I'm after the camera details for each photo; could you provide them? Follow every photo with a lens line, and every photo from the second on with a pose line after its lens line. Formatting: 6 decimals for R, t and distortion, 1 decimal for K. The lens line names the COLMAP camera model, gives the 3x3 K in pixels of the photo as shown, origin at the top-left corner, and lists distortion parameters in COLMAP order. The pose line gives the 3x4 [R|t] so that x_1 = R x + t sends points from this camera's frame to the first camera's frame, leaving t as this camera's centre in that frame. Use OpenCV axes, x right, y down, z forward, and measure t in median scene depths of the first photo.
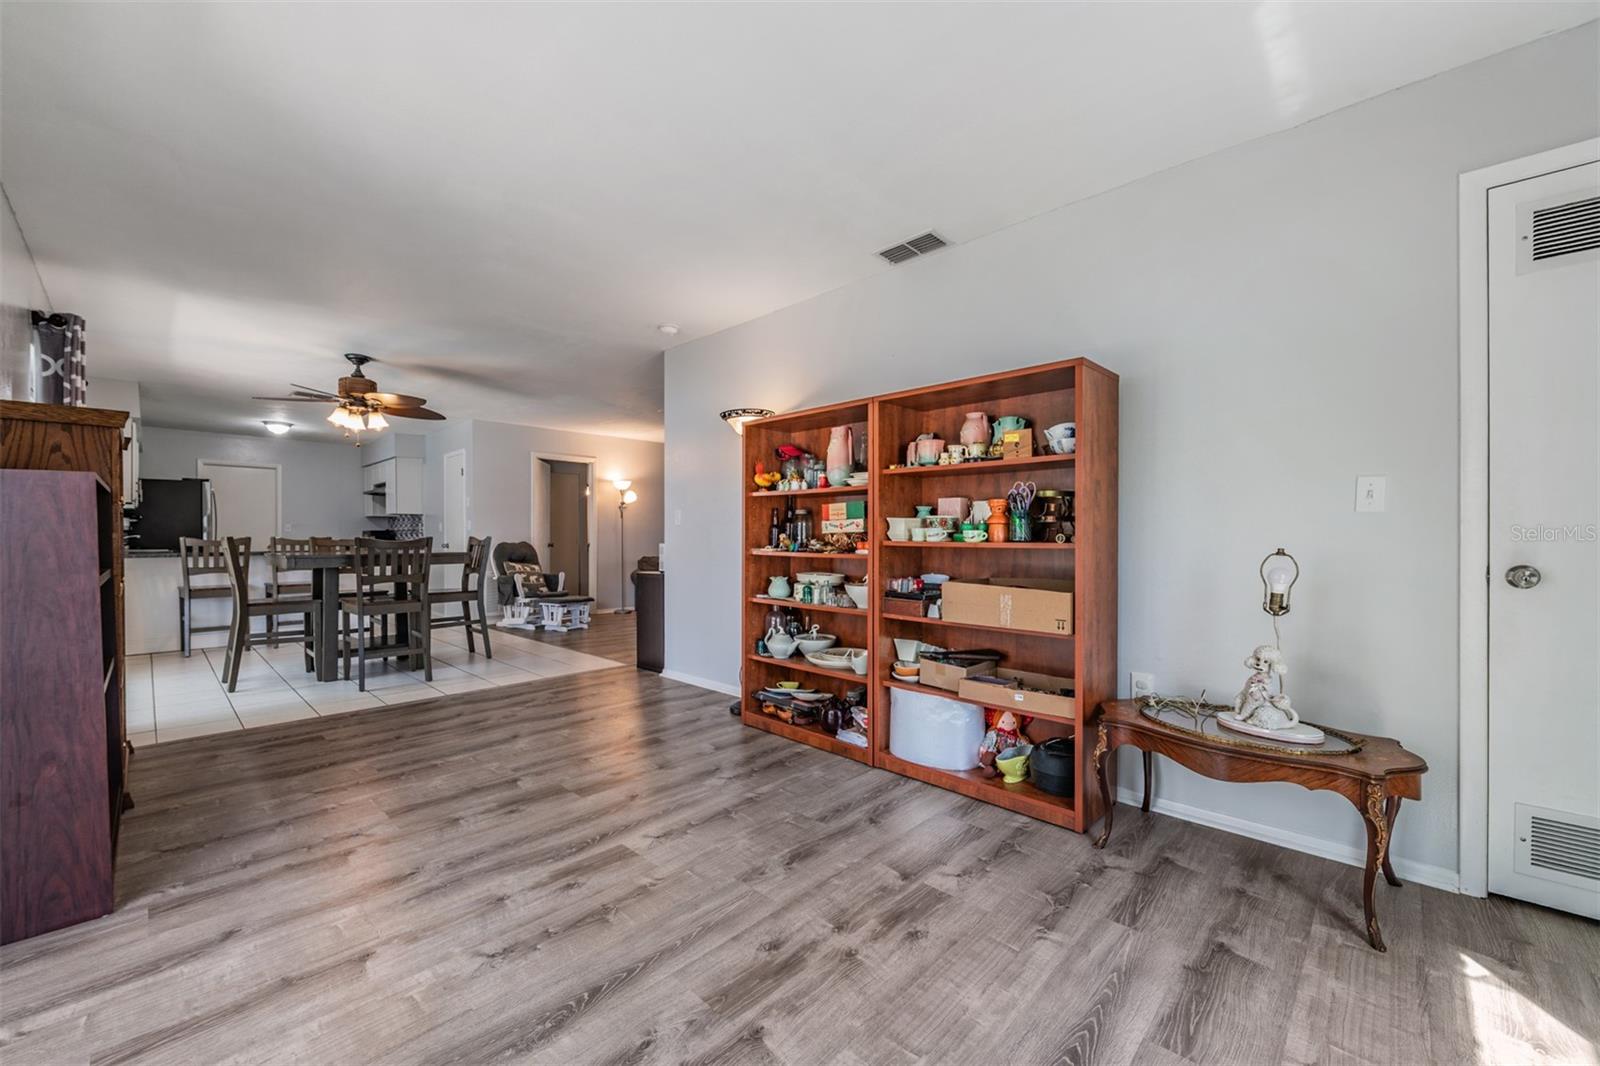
lens RADIAL K [[627.8, 0, 802.6], [0, 627.8, 538.7], [0, 0, 1]] dist [-0.003168, -0.000534]
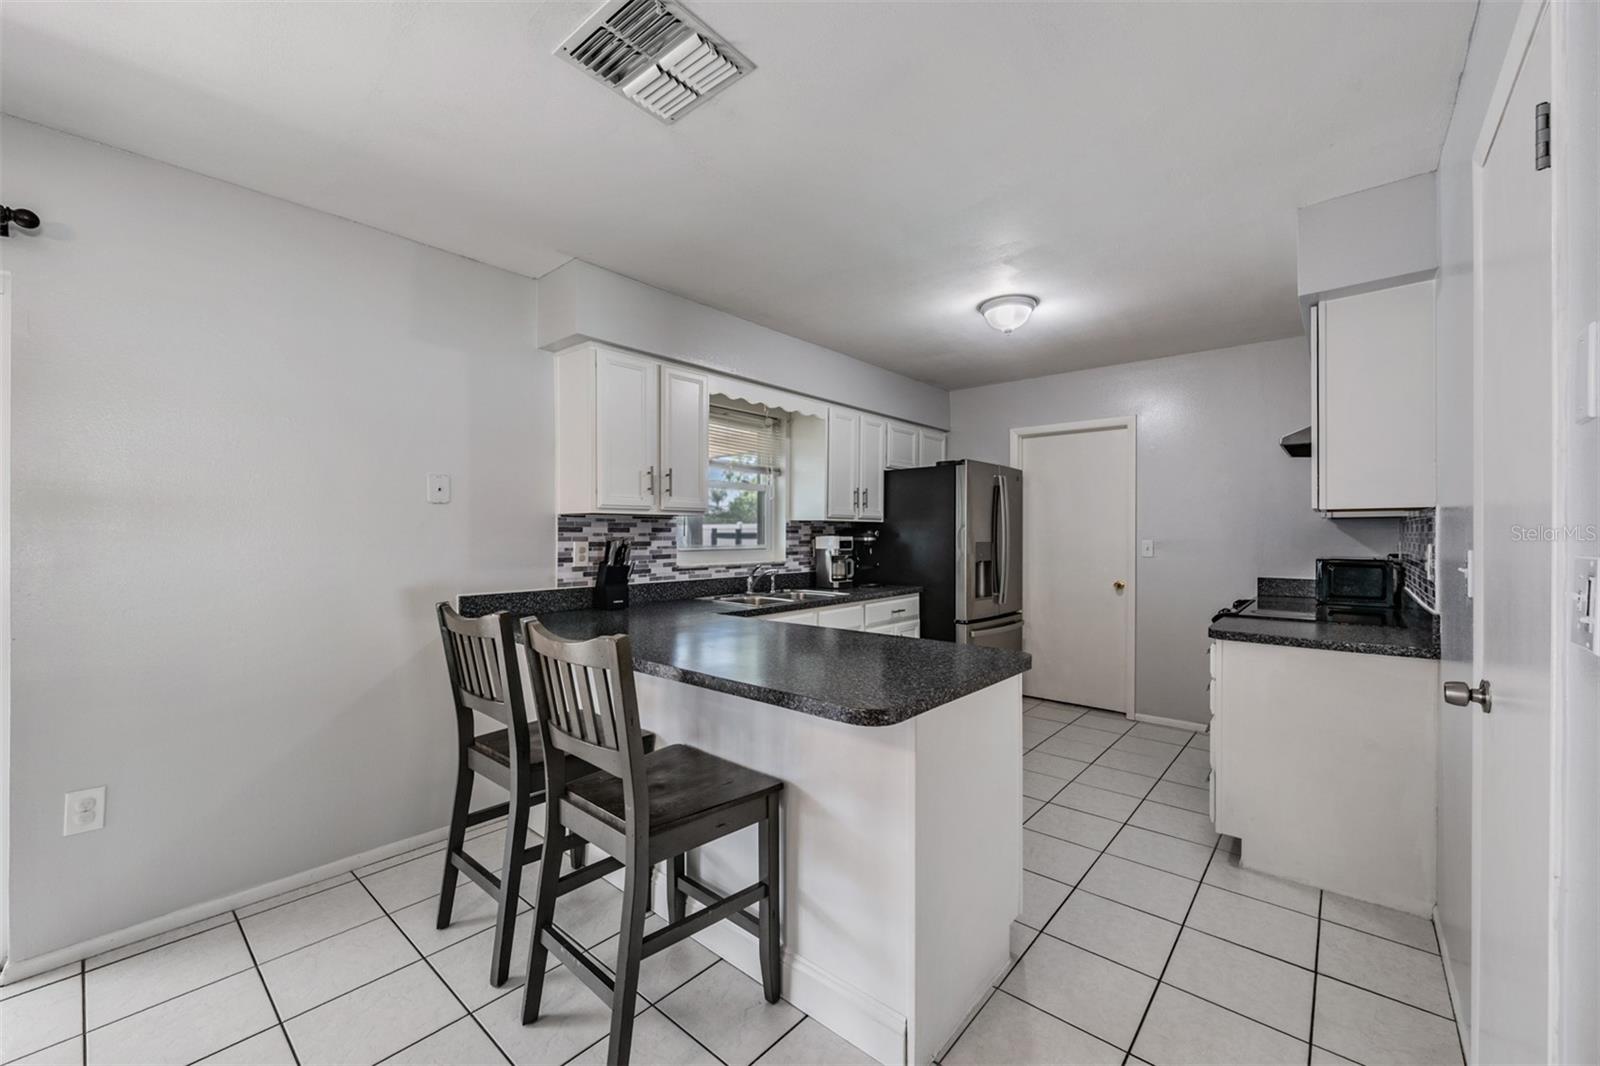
lens RADIAL K [[624.4, 0, 797.0], [0, 624.4, 536.4], [0, 0, 1]] dist [0.000156, -0.000105]
pose [[0.038045, 0.002448, -0.999273, -0.693288], [-0.003609, 0.999991, 0.002312, -0.049890], [0.999270, 0.003518, 0.038053, 1.374905]]
